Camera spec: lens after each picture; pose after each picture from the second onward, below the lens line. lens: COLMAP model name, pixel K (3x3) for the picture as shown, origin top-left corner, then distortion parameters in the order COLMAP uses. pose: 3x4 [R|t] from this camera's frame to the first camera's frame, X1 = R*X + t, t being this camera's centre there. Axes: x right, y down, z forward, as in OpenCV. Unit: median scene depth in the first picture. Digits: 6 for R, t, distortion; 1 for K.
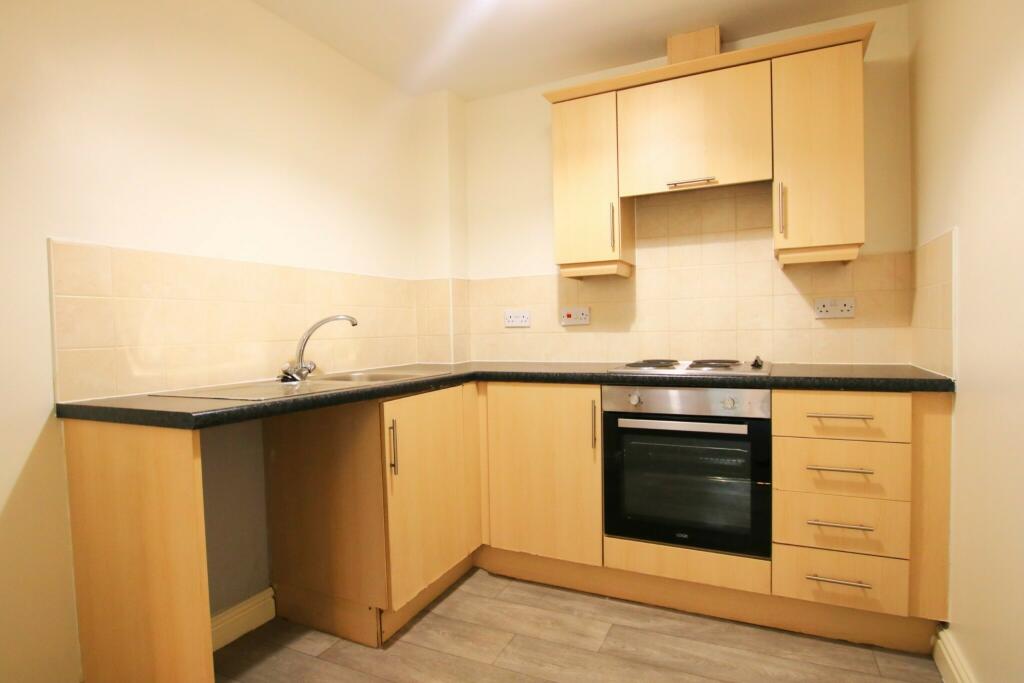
lens RADIAL K [[550.4, 0, 512.5], [0, 550.4, 346.9], [0, 0, 1]] dist [-0.019546, 0.000110]
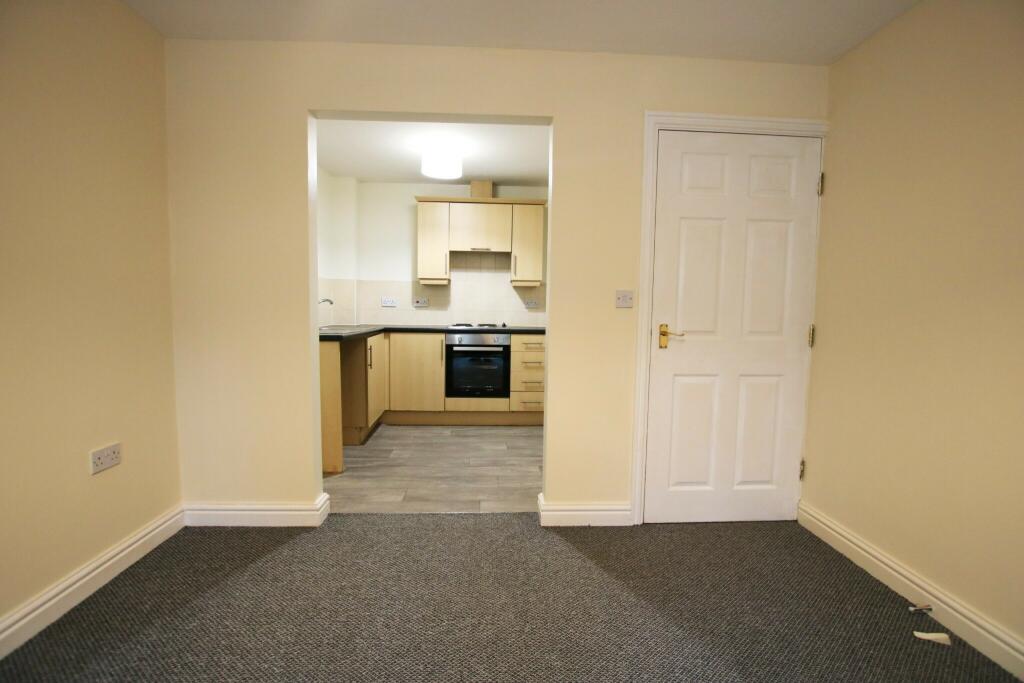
lens RADIAL K [[550.4, 0, 512.5], [0, 550.4, 346.9], [0, 0, 1]] dist [-0.019546, 0.000110]
pose [[0.872665, -0.002717, 0.488311, -0.741120], [-0.017028, 0.999207, 0.035990, 0.037946], [-0.488022, -0.039723, 0.871927, -1.202999]]
